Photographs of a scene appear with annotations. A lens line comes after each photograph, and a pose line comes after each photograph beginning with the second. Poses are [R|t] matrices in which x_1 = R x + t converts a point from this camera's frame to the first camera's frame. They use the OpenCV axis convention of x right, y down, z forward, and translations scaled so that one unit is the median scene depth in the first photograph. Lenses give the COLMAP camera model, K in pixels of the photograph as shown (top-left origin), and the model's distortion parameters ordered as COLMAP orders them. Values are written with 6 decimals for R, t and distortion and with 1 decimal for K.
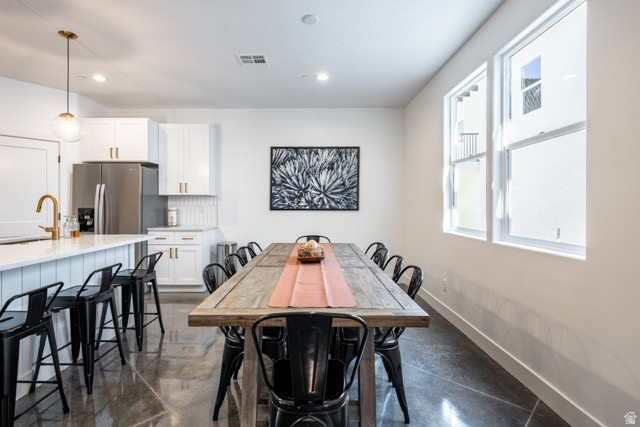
lens RADIAL K [[323.0, 0, 309.7], [0, 323.0, 205.4], [0, 0, 1]] dist [-0.001357, -0.000717]
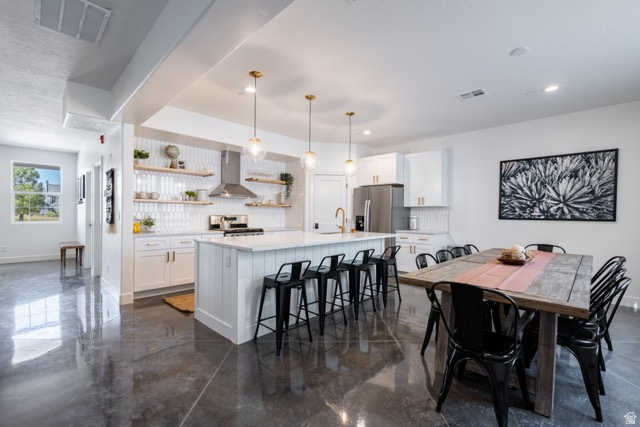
lens RADIAL K [[288.3, 0, 318.2], [0, 288.3, 215.5], [0, 0, 1]] dist [0.009903, -0.000064]
pose [[0.717435, 0.008956, -0.696567, 0.122717], [-0.006468, 0.999960, 0.006196, -0.000152], [0.696595, 0.000061, 0.717465, -0.131790]]
